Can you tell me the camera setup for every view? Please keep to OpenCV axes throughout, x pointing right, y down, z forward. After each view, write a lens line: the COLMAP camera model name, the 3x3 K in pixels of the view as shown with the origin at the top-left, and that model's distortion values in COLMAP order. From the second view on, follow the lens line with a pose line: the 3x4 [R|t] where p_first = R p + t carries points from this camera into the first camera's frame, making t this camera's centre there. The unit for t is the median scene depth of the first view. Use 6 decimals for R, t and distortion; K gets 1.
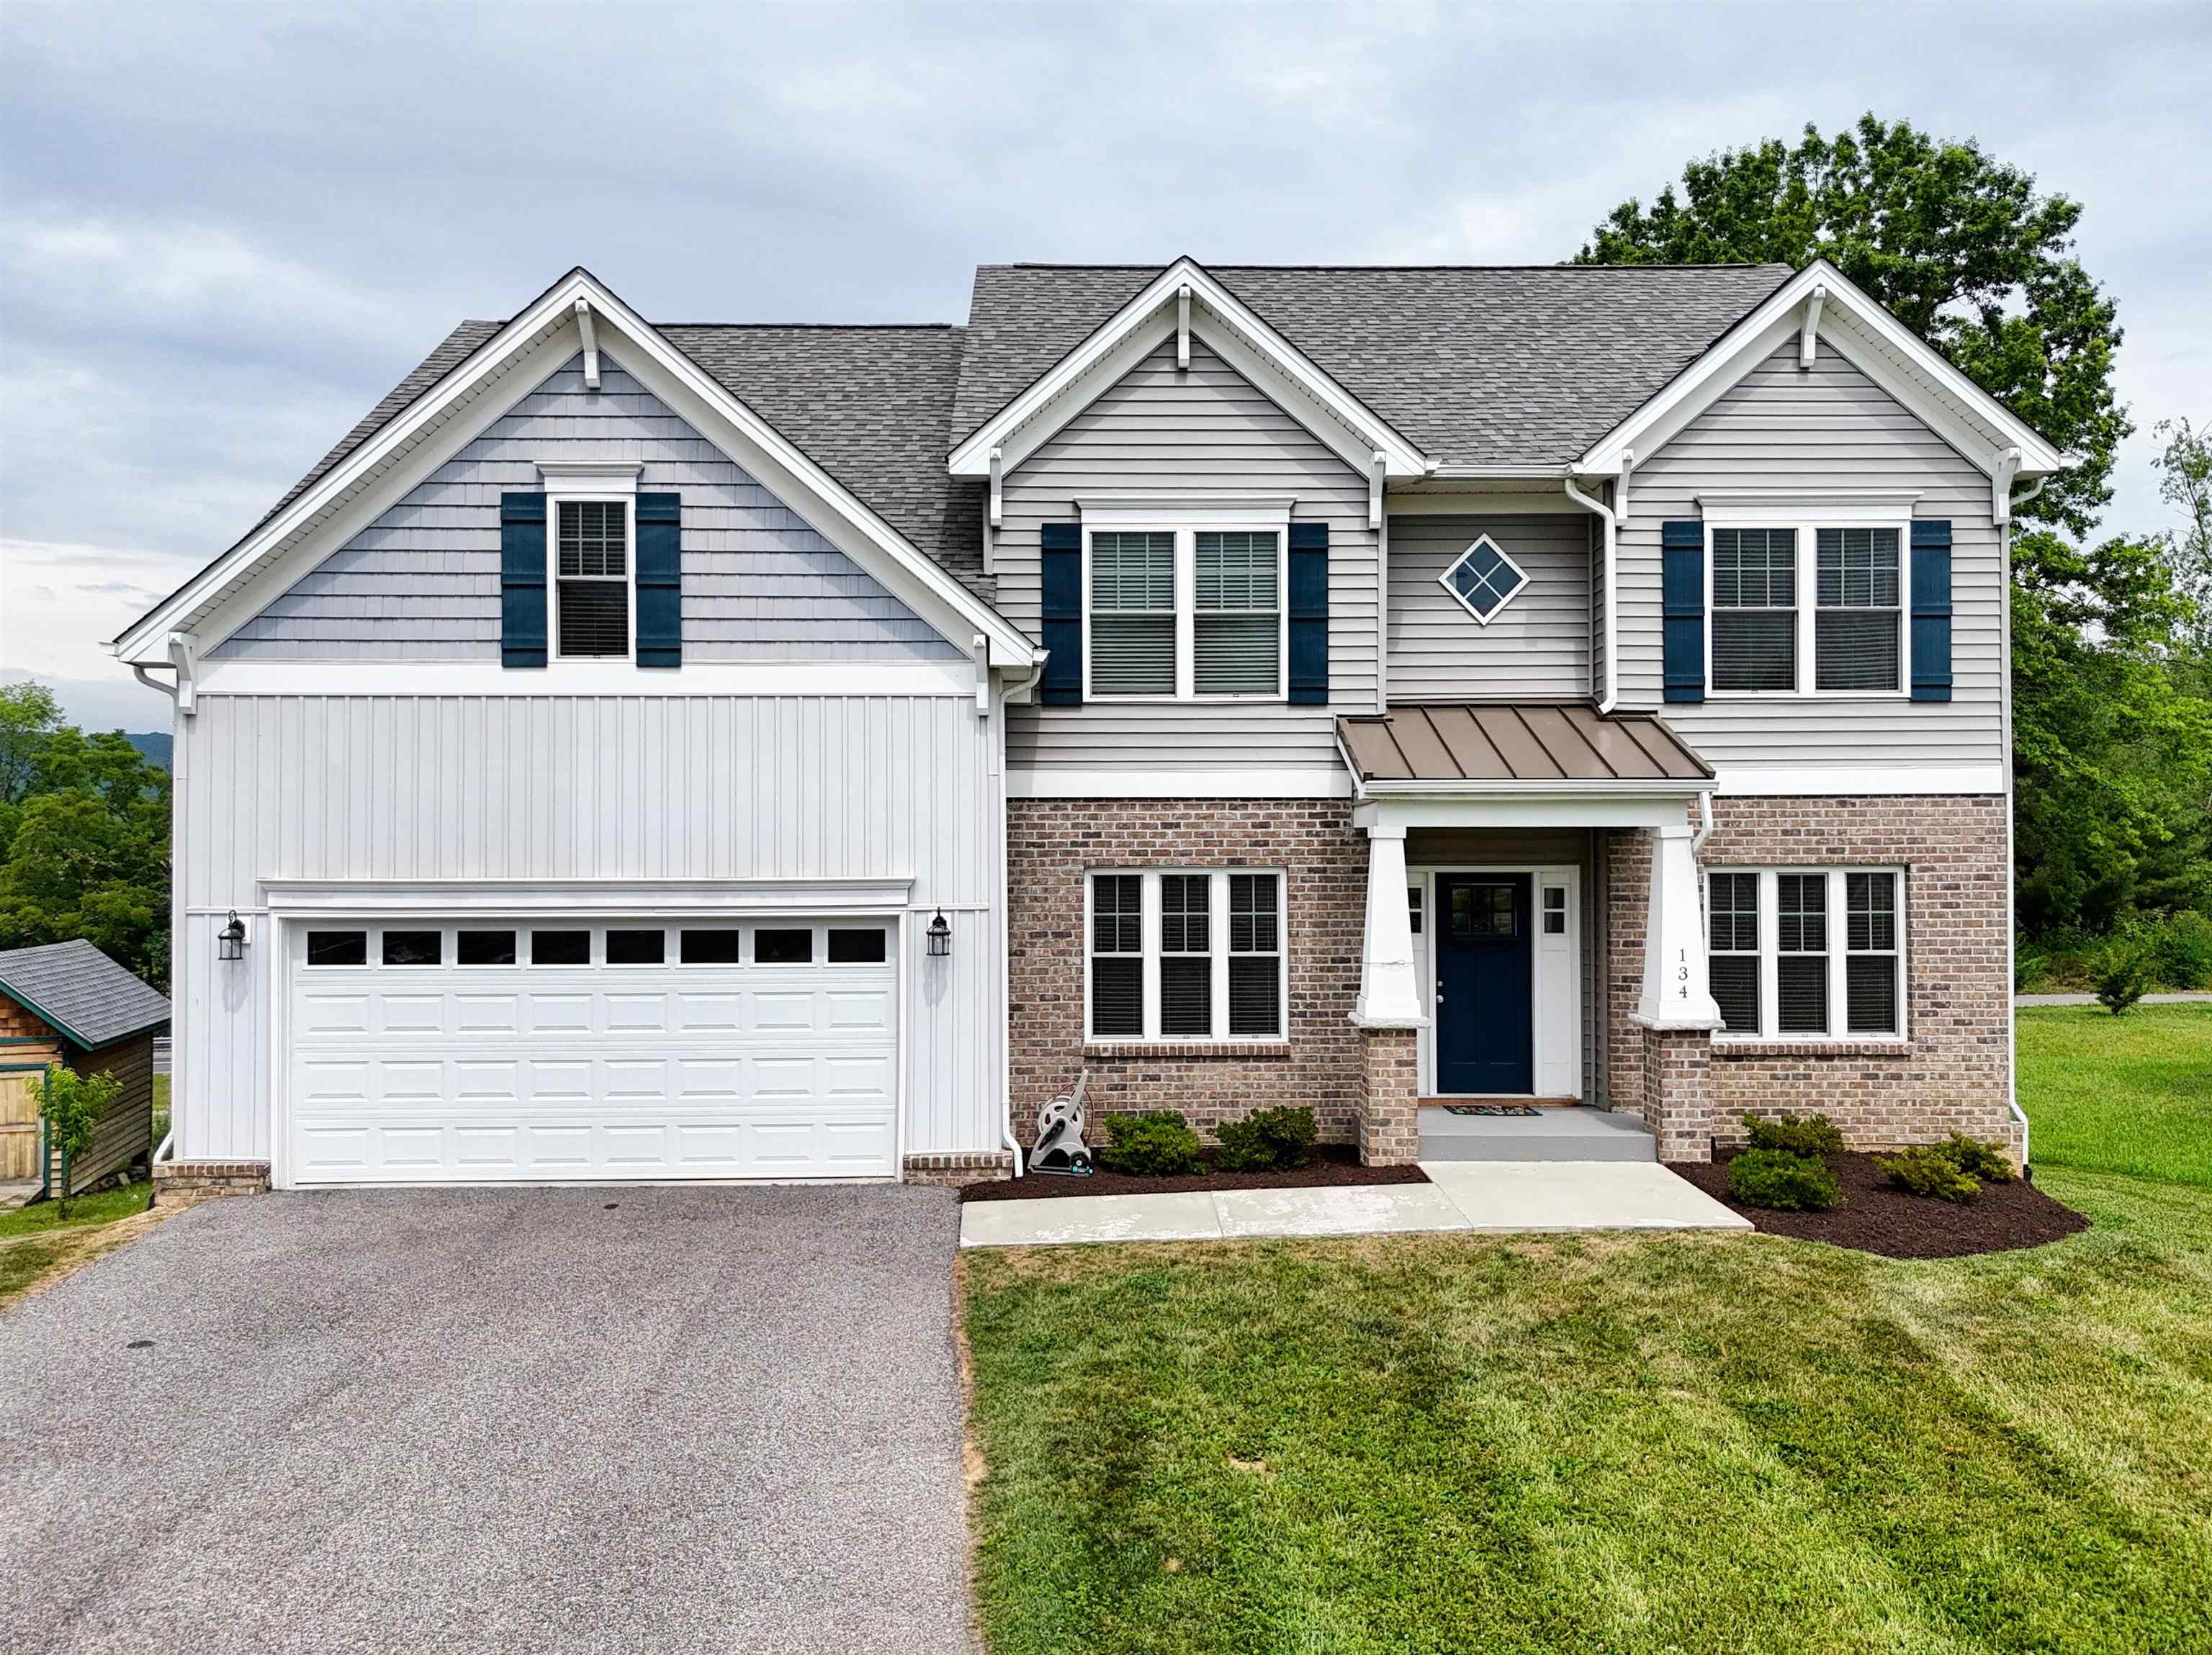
lens RADIAL K [[1637.0, 0, 1102.8], [0, 1637.0, 838.4], [0, 0, 1]] dist [0.055472, -0.046805]
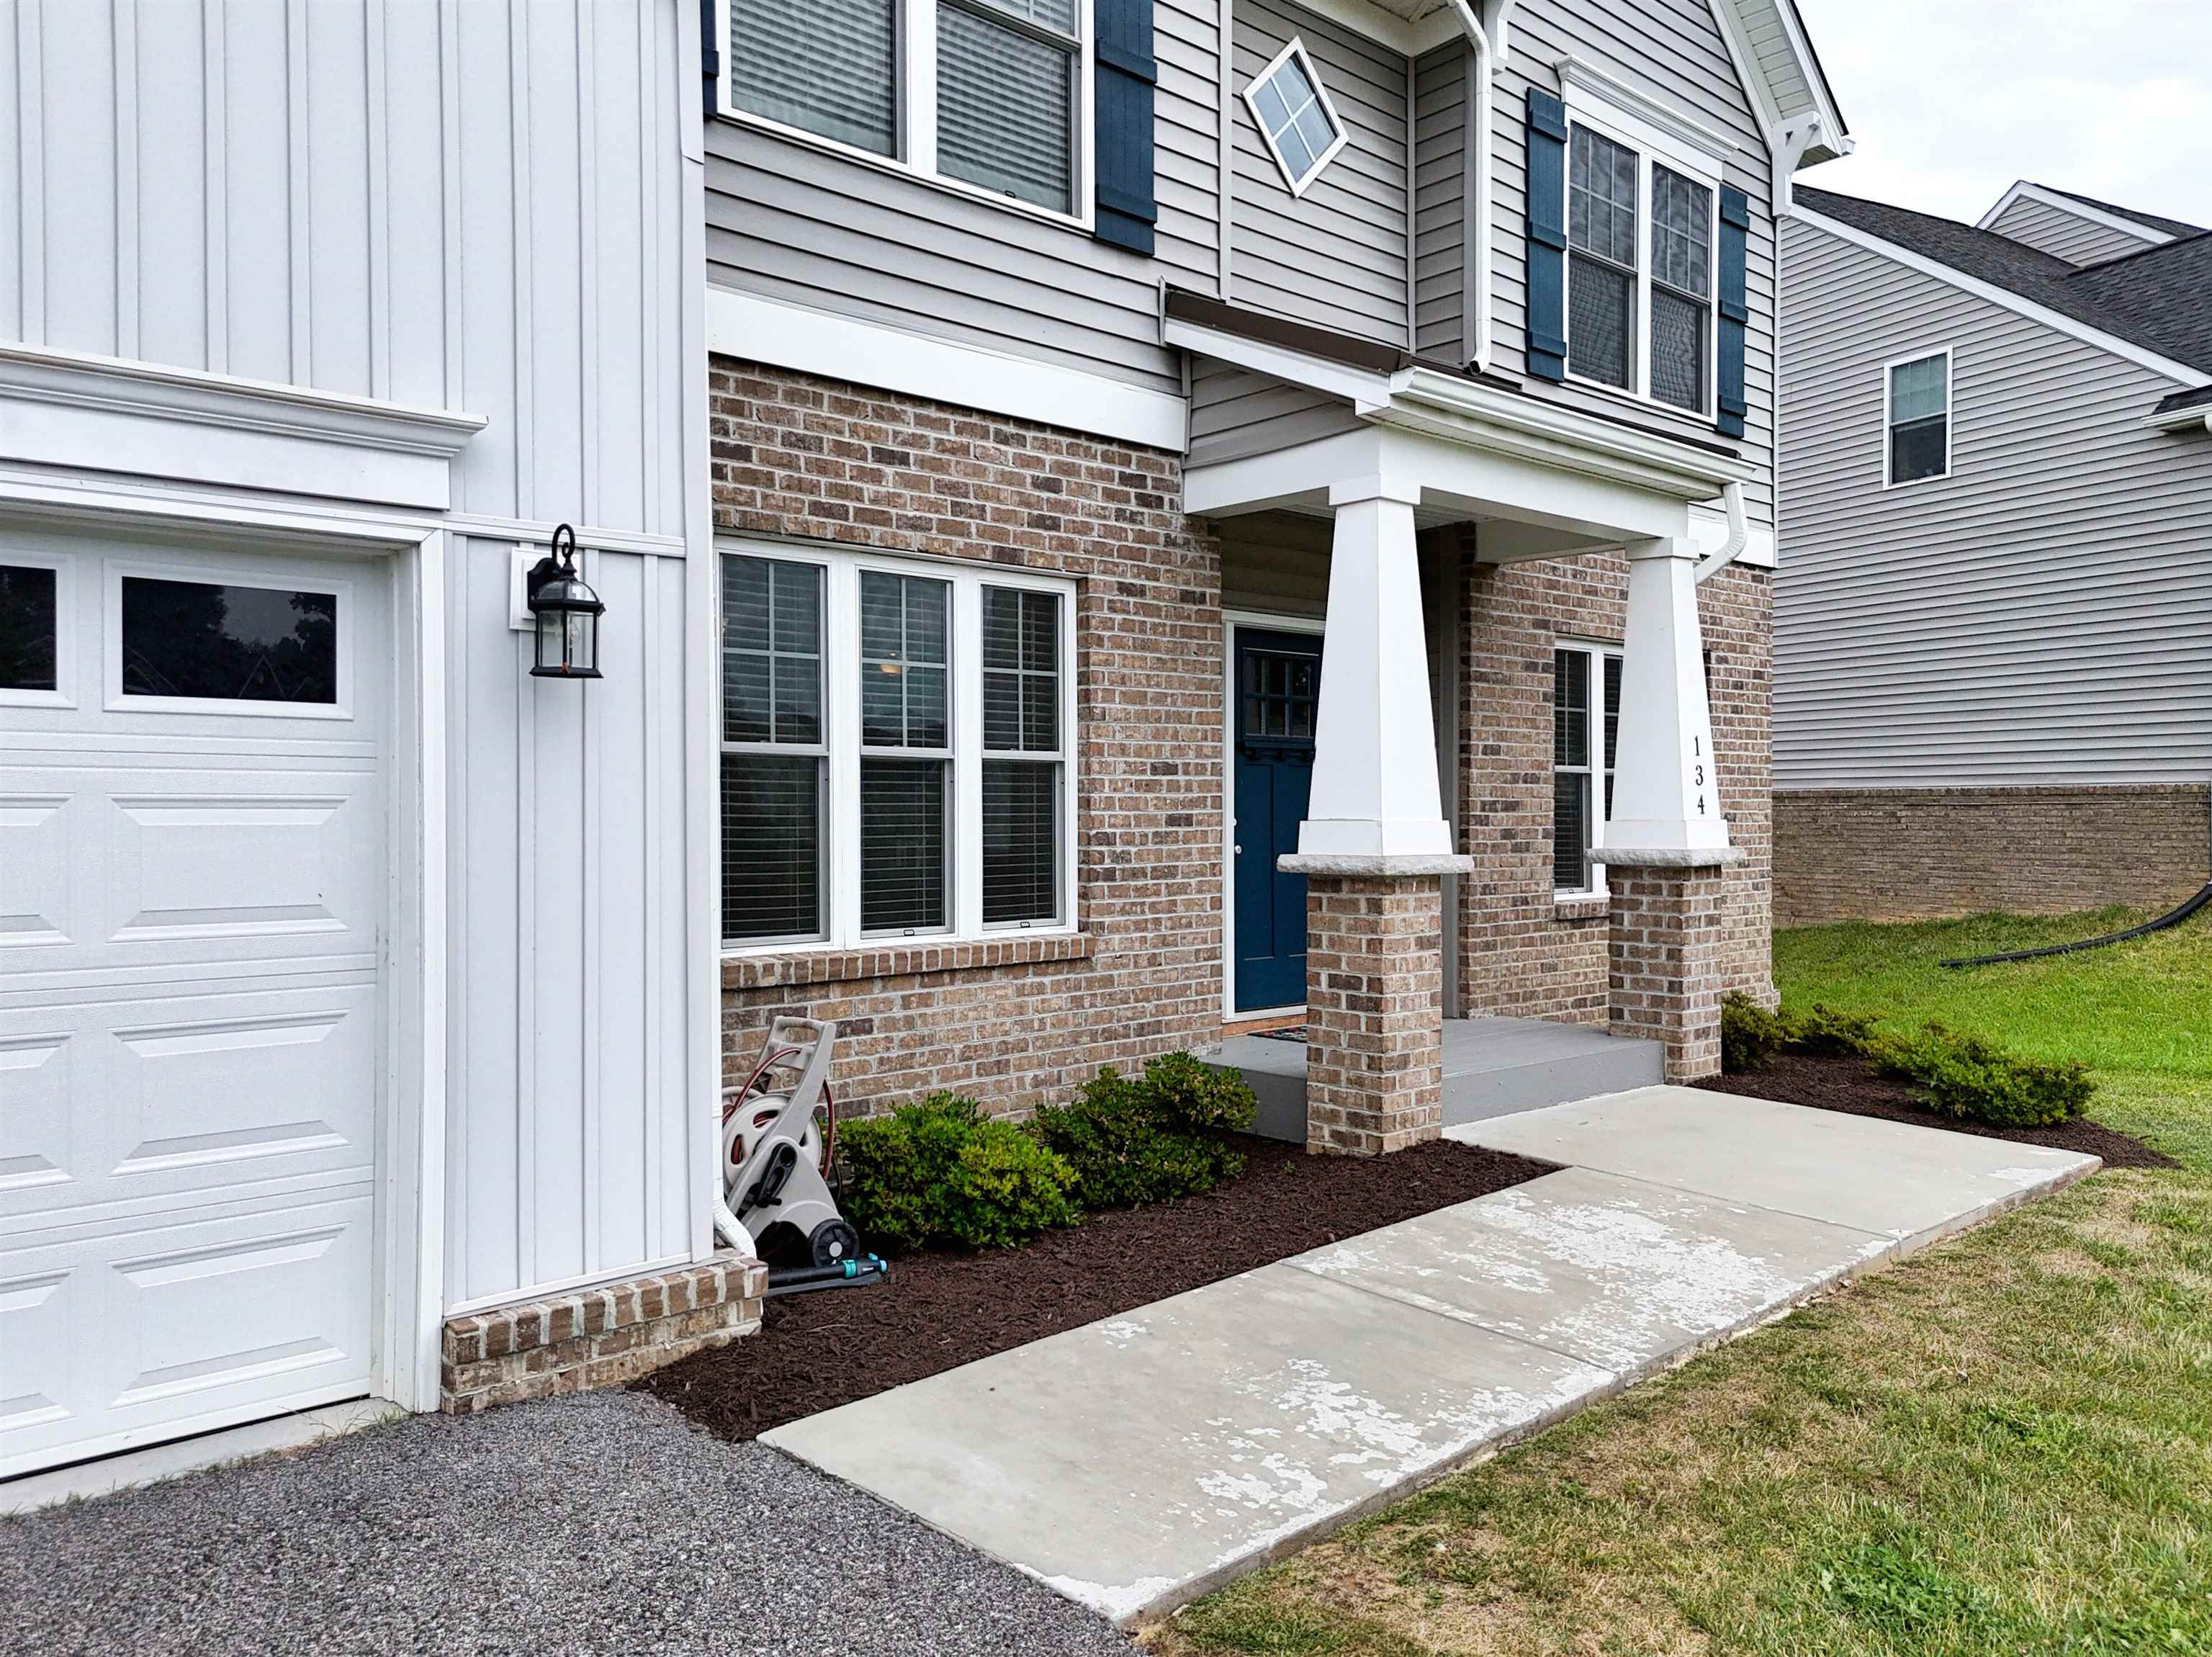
lens RADIAL K [[1637.2, 0, 1084.4], [0, 1637.2, 850.2], [0, 0, 1]] dist [0.055472, -0.046805]
pose [[0.753715, -0.013688, 0.657059, -0.213161], [-0.000591, 0.999769, 0.021506, 0.089005], [-0.657201, -0.016598, 0.753533, 0.627117]]
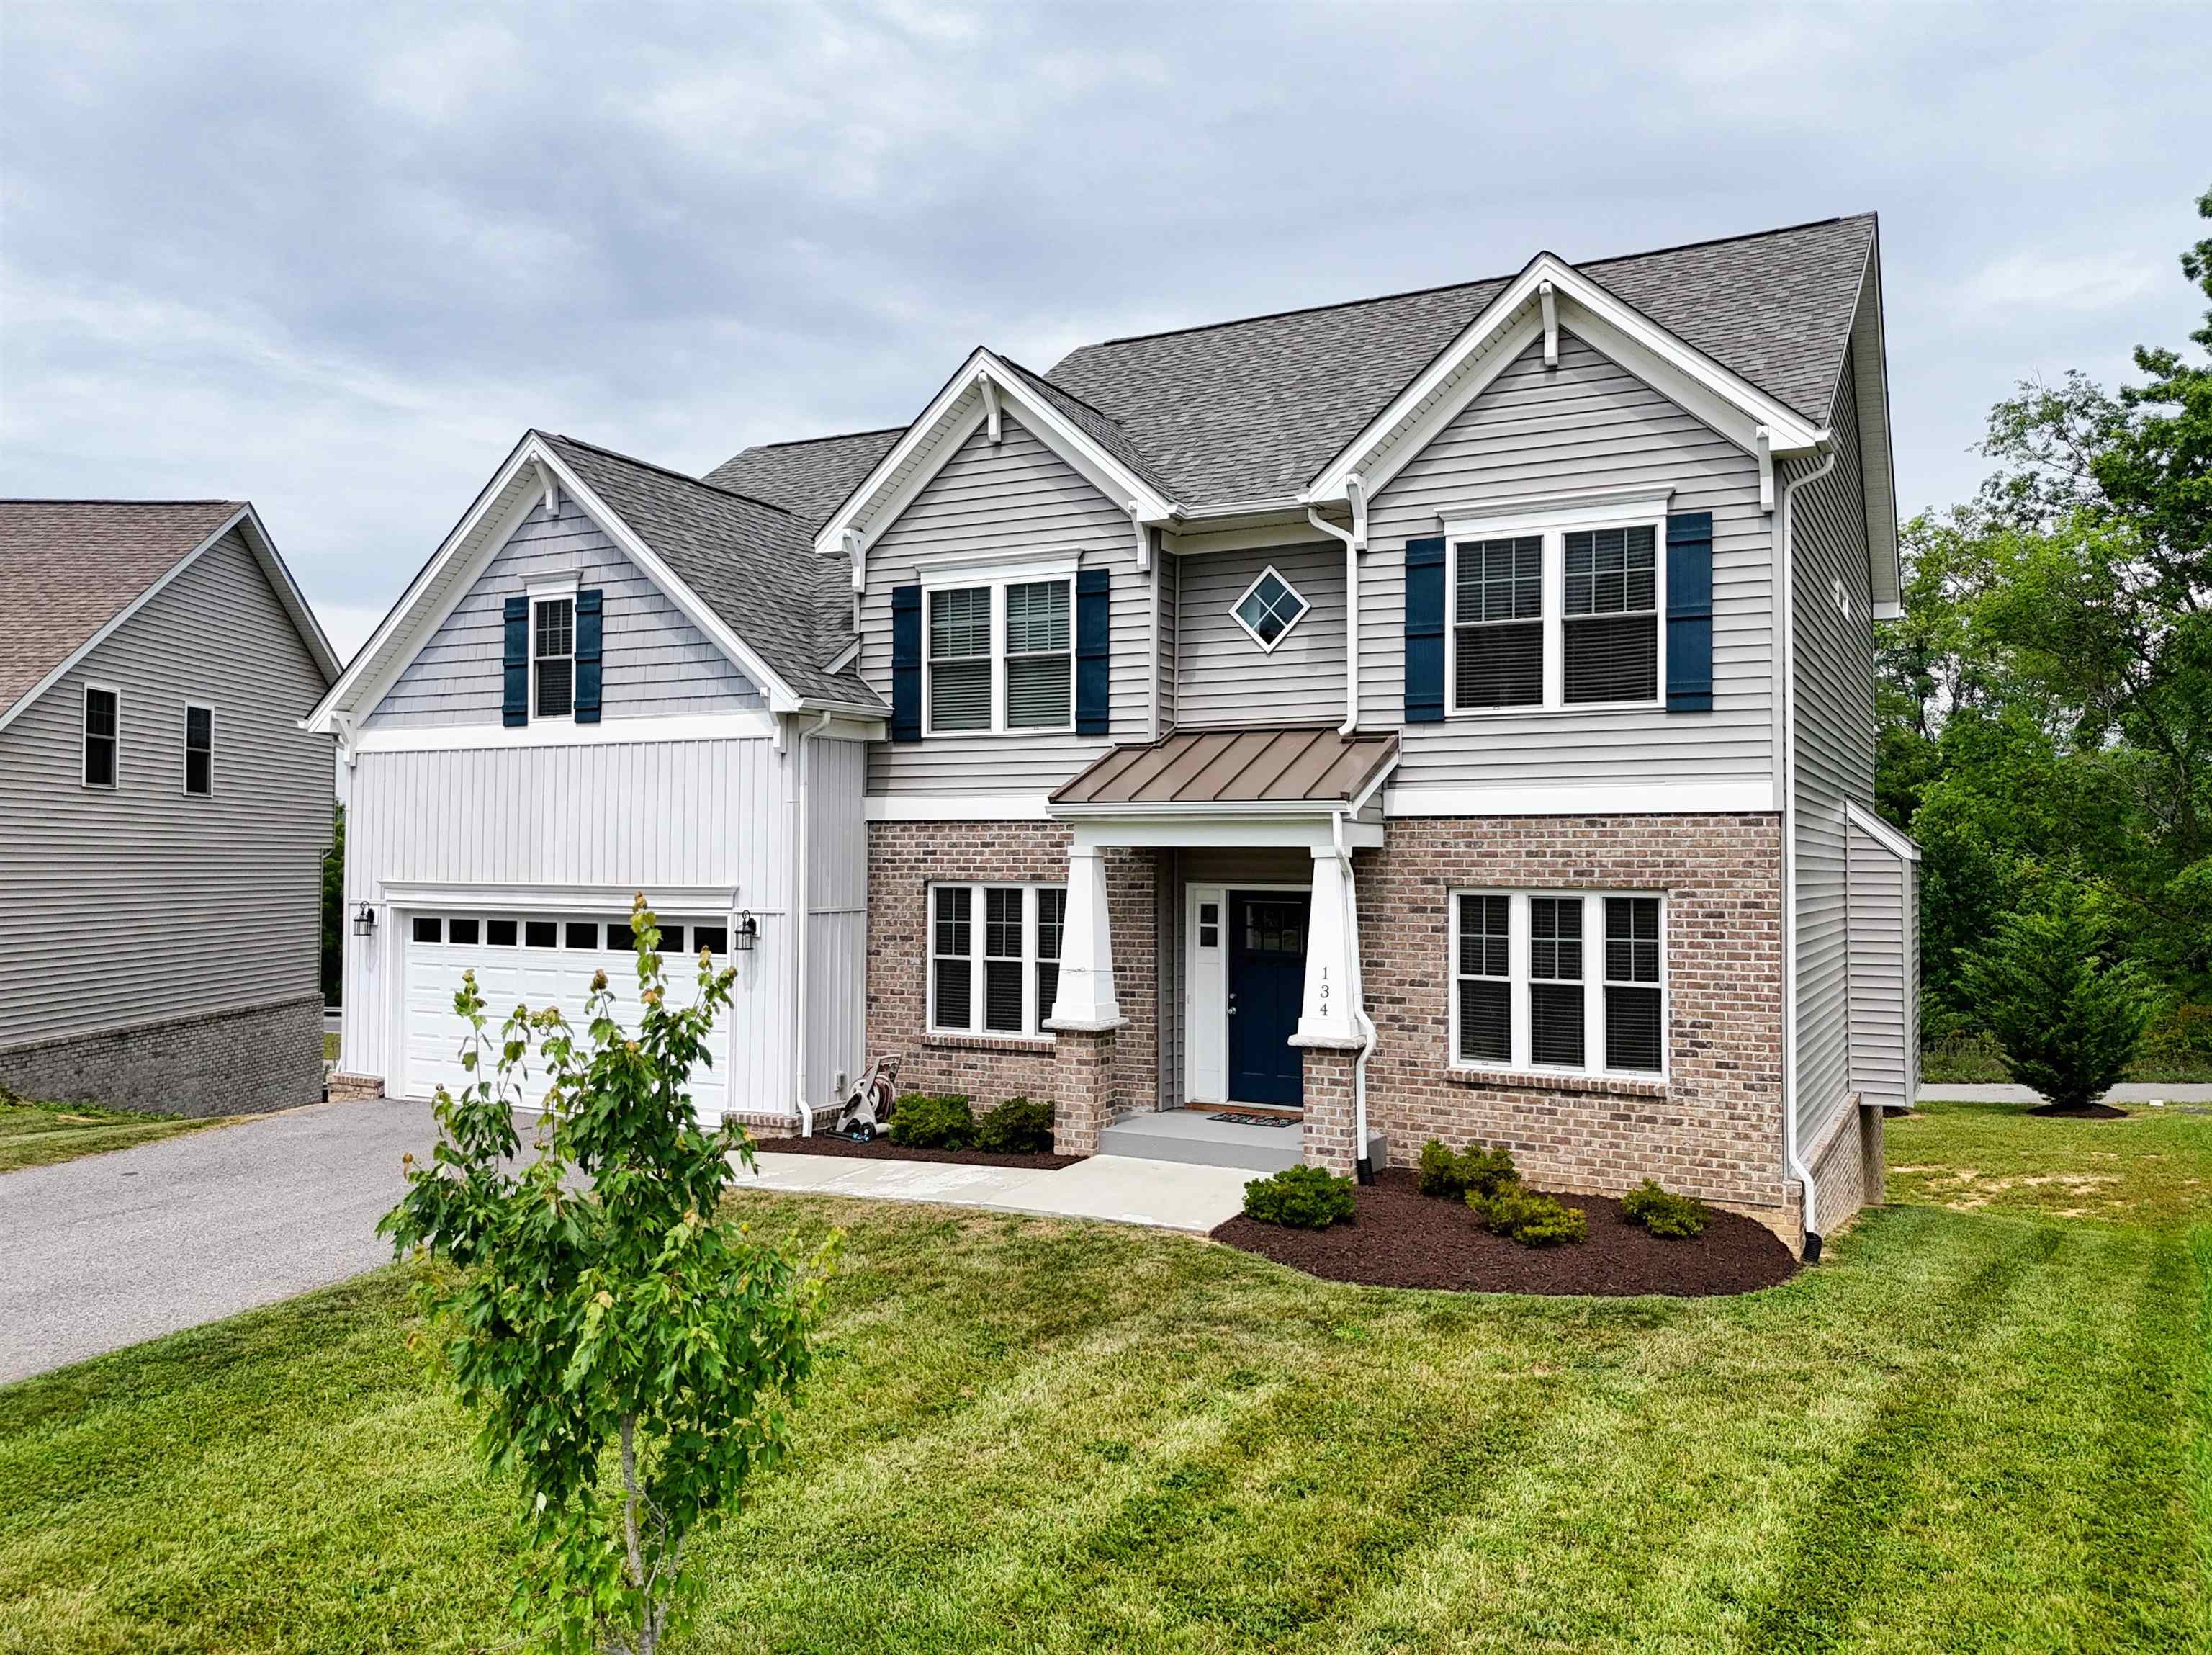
lens RADIAL K [[1637.3, 0, 1096.7], [0, 1637.3, 837.0], [0, 0, 1]] dist [0.055472, -0.046805]
pose [[0.874337, 0.000402, -0.485319, 0.658144], [-0.007309, 0.999897, -0.012338, 0.000290], [0.485264, 0.014335, 0.874250, 0.045423]]
